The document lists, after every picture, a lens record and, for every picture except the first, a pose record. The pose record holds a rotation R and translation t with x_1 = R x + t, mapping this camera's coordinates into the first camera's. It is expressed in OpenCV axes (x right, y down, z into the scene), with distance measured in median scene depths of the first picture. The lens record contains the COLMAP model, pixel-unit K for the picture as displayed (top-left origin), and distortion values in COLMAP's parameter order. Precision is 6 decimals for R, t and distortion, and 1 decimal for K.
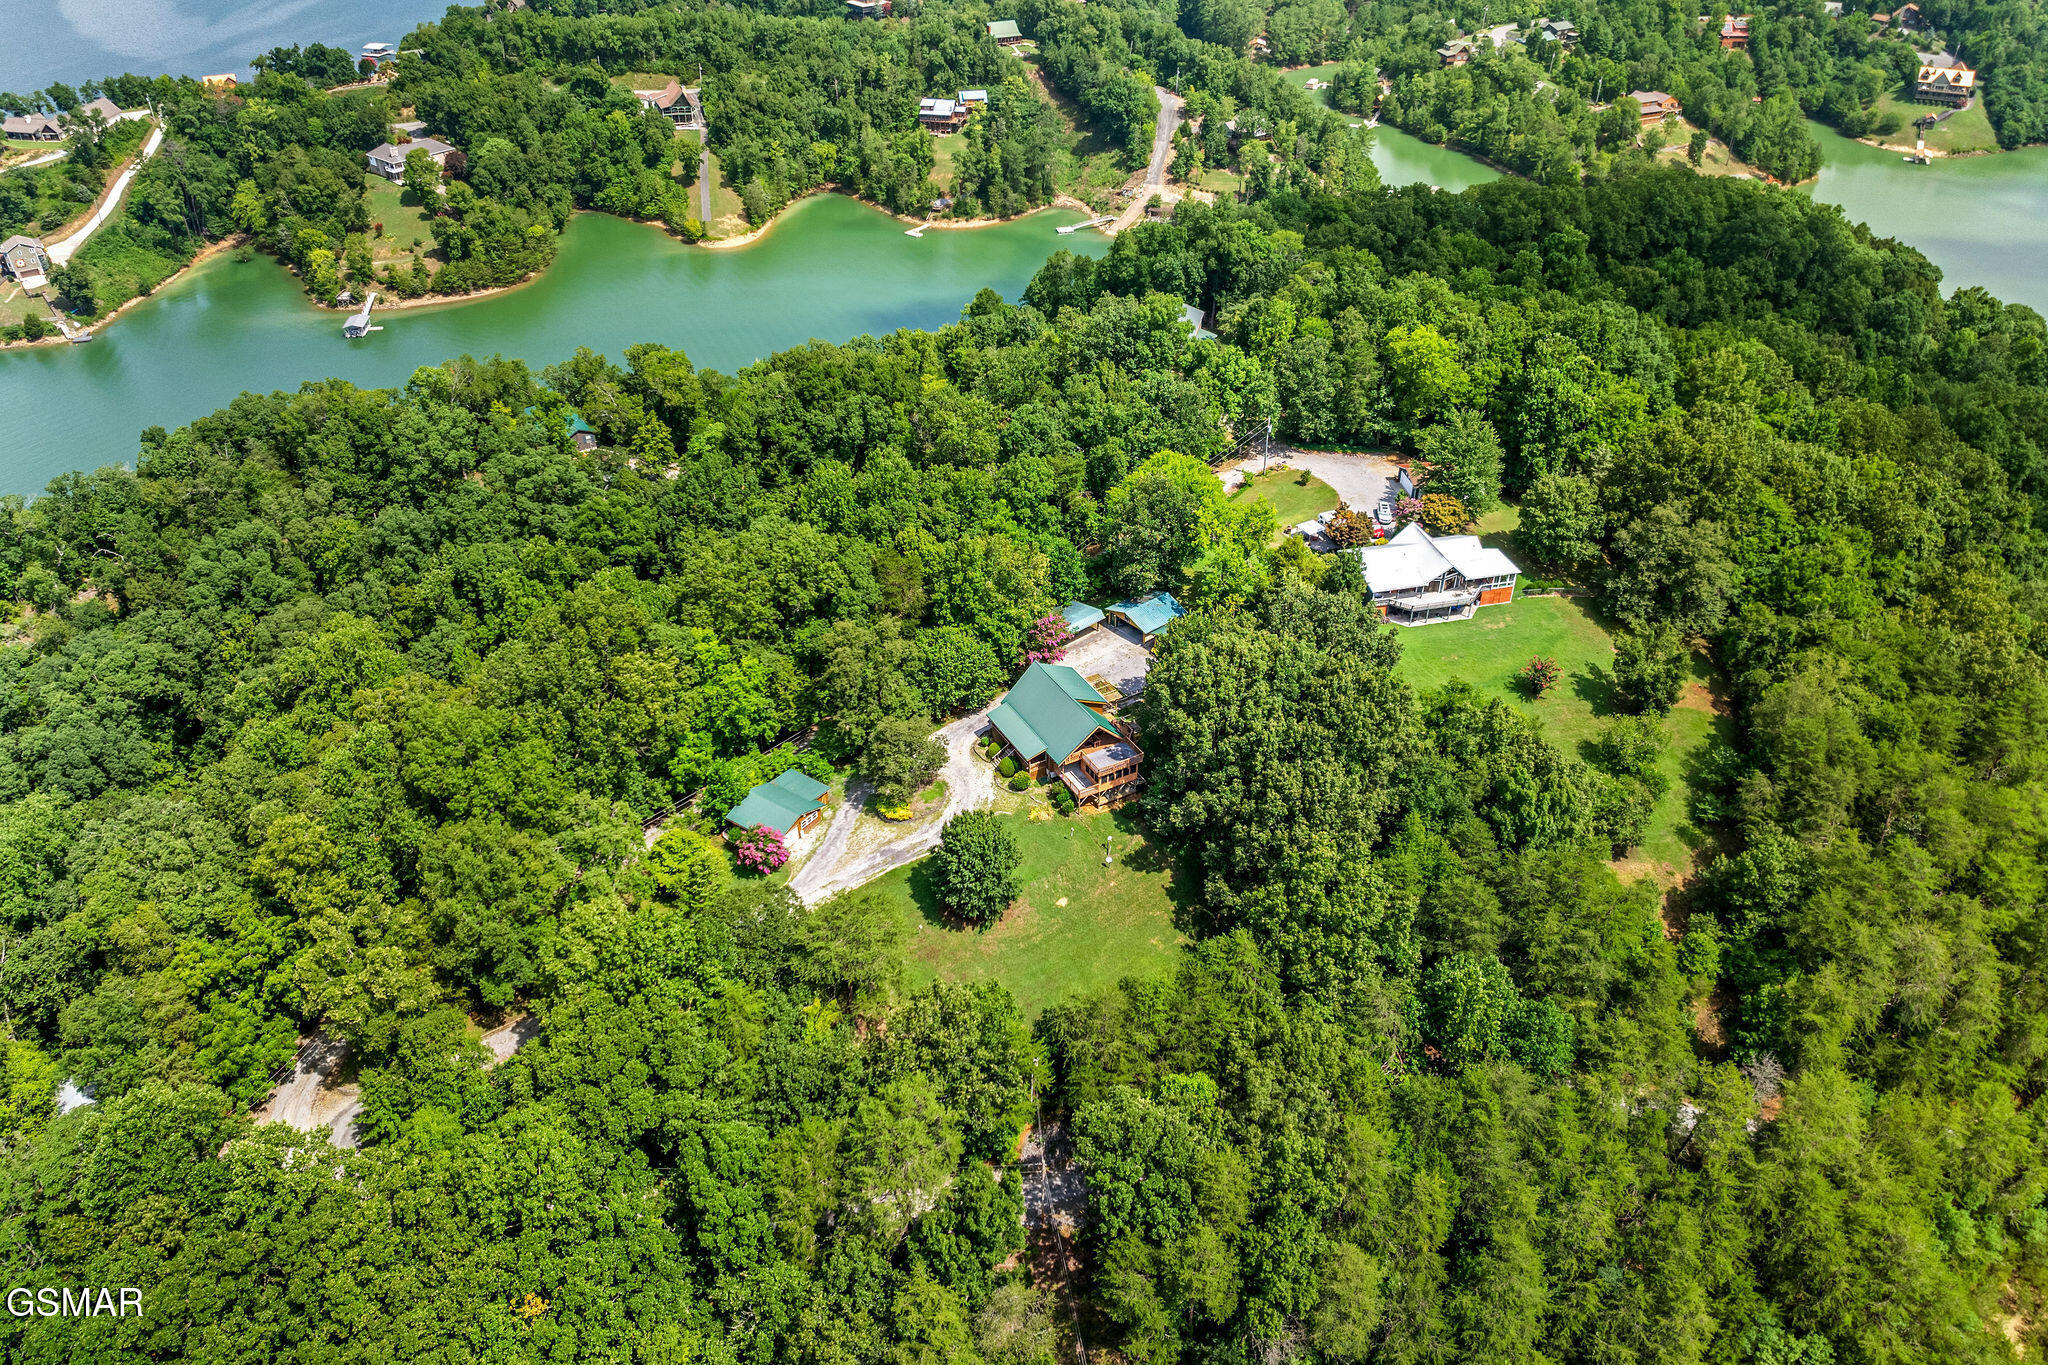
lens RADIAL K [[1414.7, 0, 1024.0], [0, 1414.7, 682.5], [0, 0, 1]] dist [-0.028368, 0.000288]
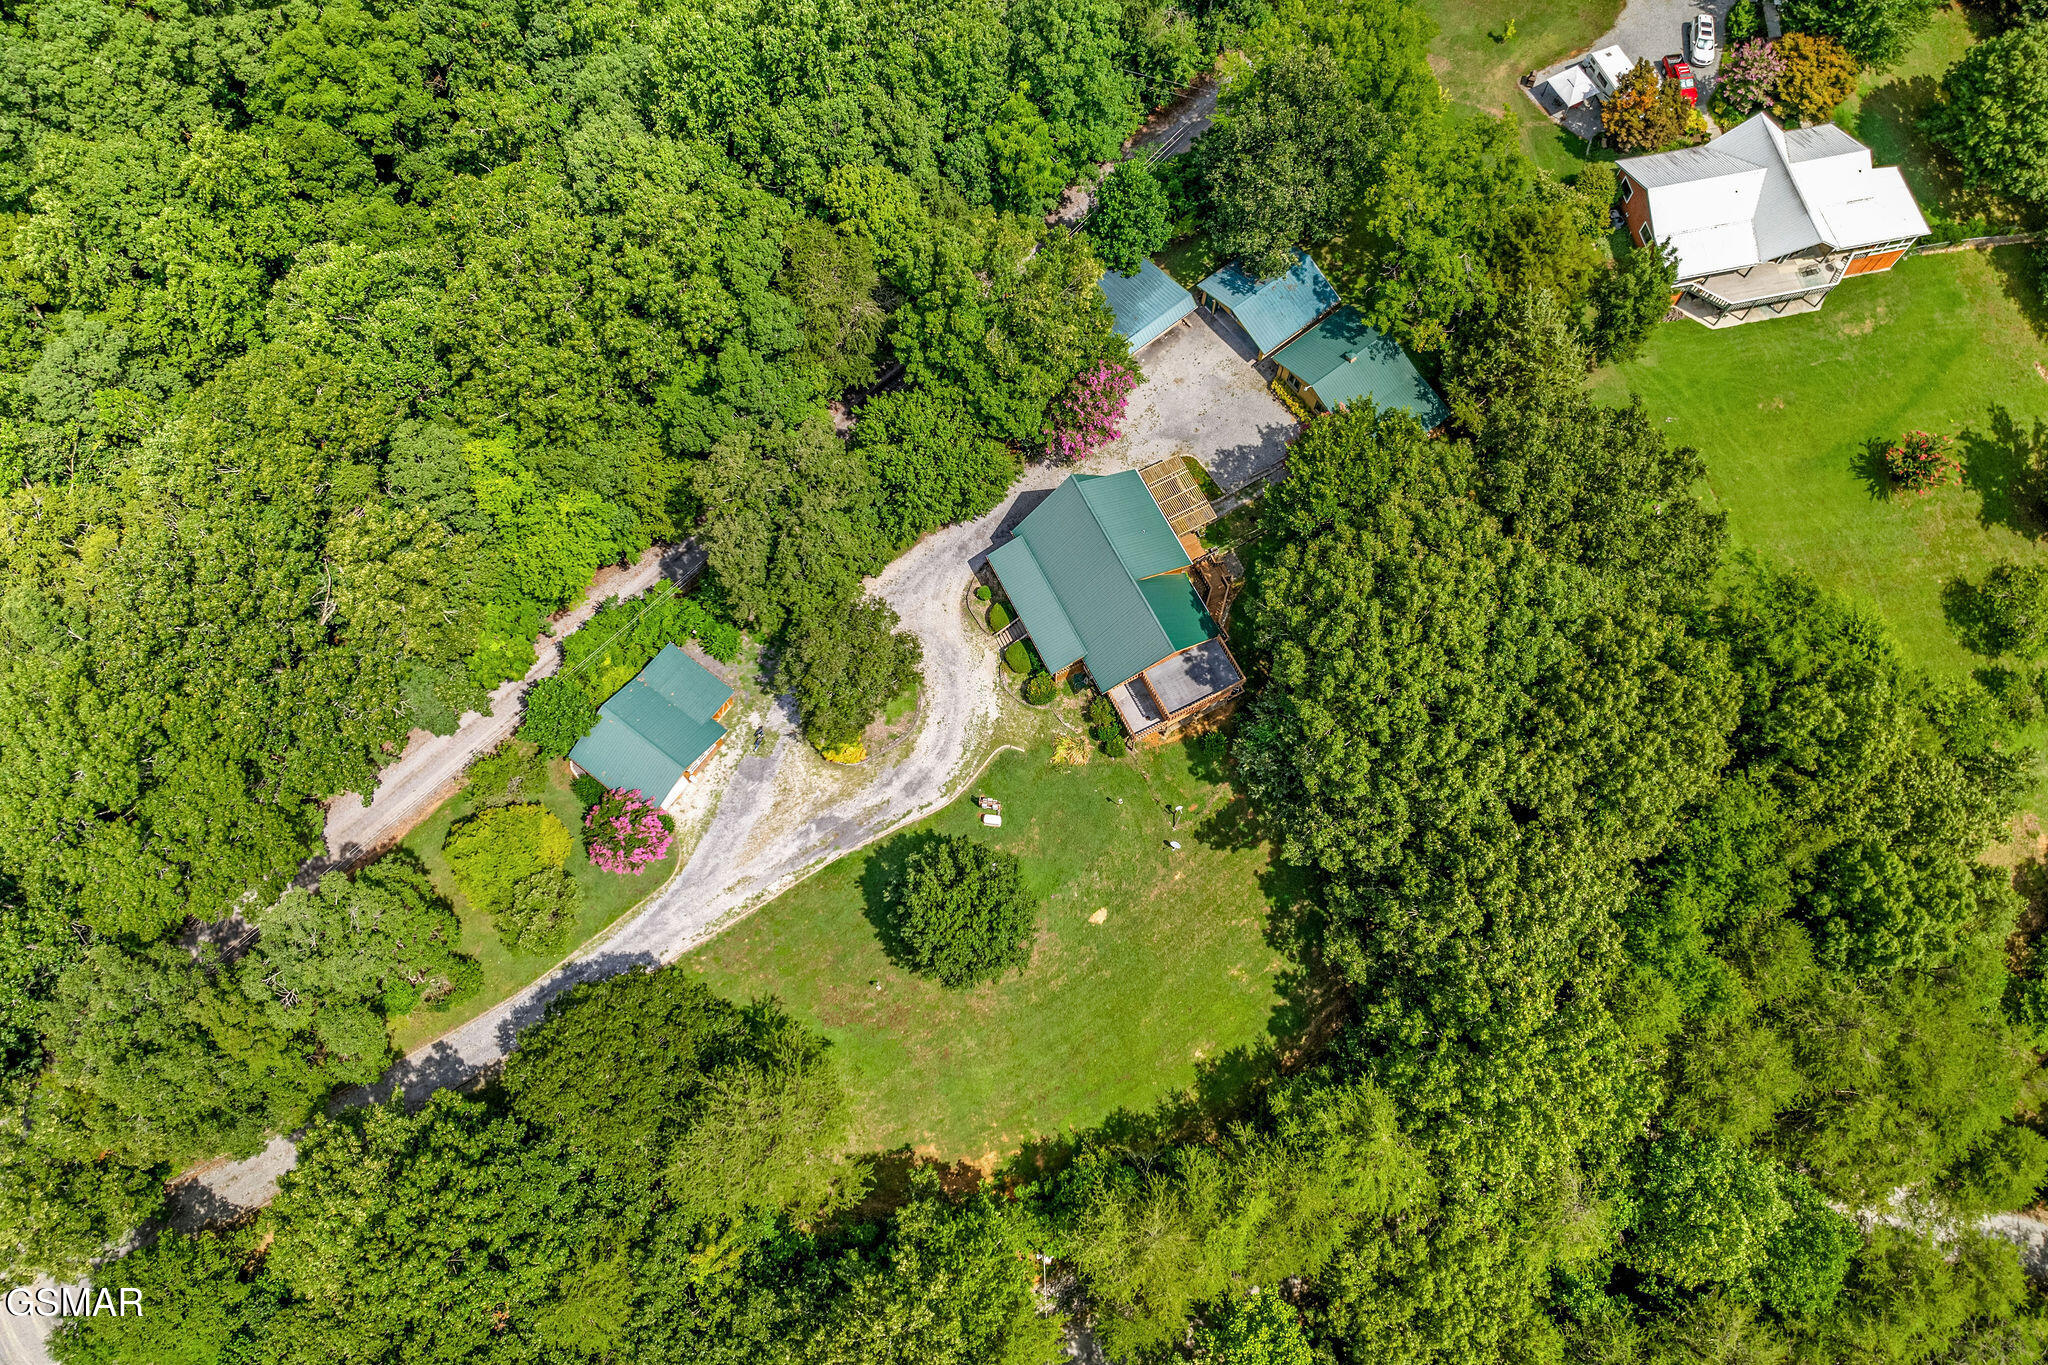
lens RADIAL K [[1414.7, 0, 1024.0], [0, 1414.7, 682.5], [0, 0, 1]] dist [-0.028368, 0.000288]
pose [[0.999477, 0.028167, -0.015876, 0.000118], [-0.014383, 0.827065, 0.561922, -0.280072], [0.028958, -0.561400, 0.827038, 0.492826]]
